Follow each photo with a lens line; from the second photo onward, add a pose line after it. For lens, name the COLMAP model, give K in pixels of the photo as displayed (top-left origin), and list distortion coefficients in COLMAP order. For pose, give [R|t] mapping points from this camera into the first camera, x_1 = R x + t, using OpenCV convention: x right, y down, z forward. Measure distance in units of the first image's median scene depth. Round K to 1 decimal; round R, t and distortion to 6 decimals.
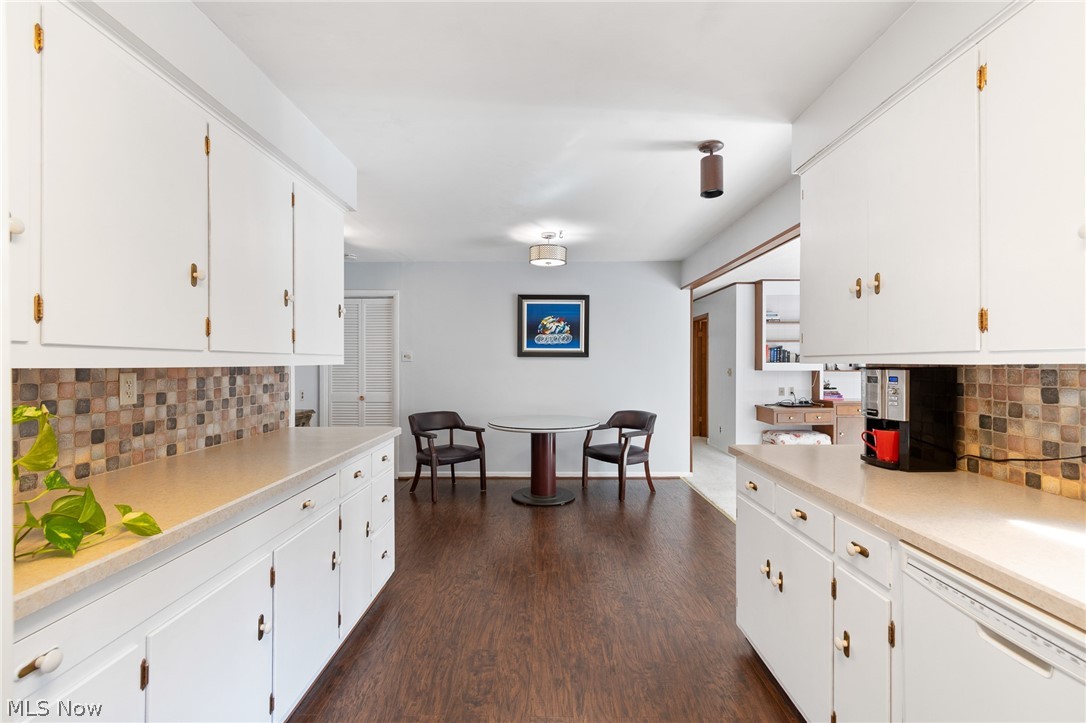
lens RADIAL K [[481.9, 0, 544.4], [0, 481.9, 359.9], [0, 0, 1]] dist [0.001091, -0.000165]
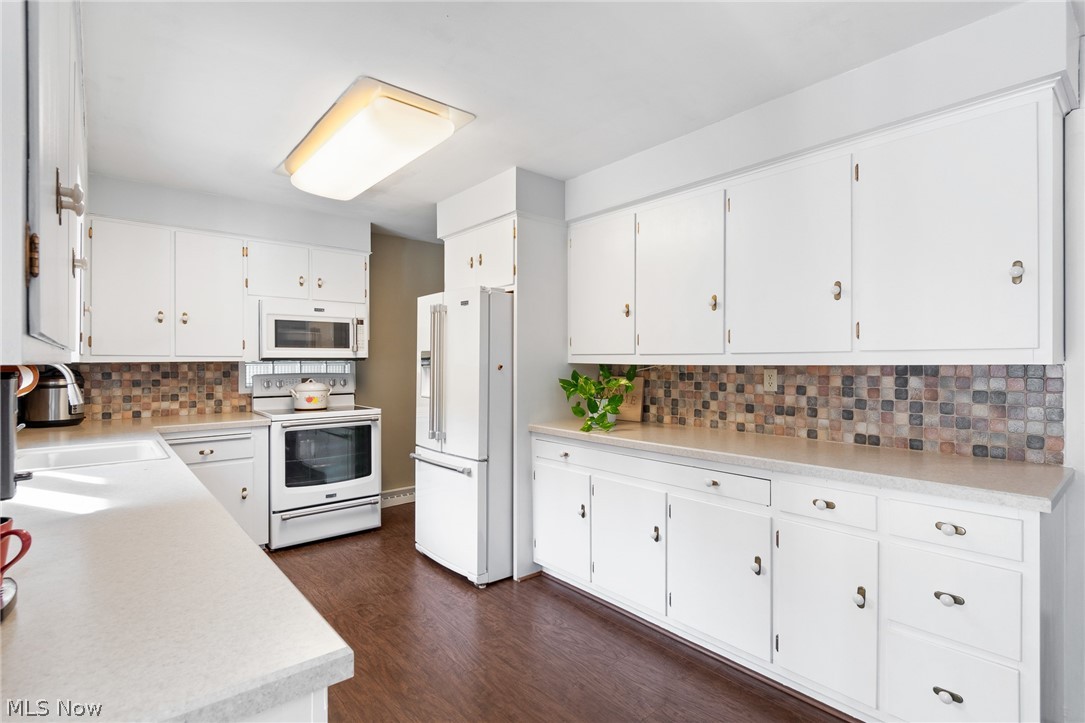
lens RADIAL K [[519.7, 0, 543.8], [0, 519.7, 363.3], [0, 0, 1]] dist [0.000377, 0.000042]
pose [[-0.761717, 0.012151, -0.647796, 0.566075], [0.013556, 0.999904, 0.002816, -0.003011], [0.647768, -0.006636, -0.761809, 1.523123]]
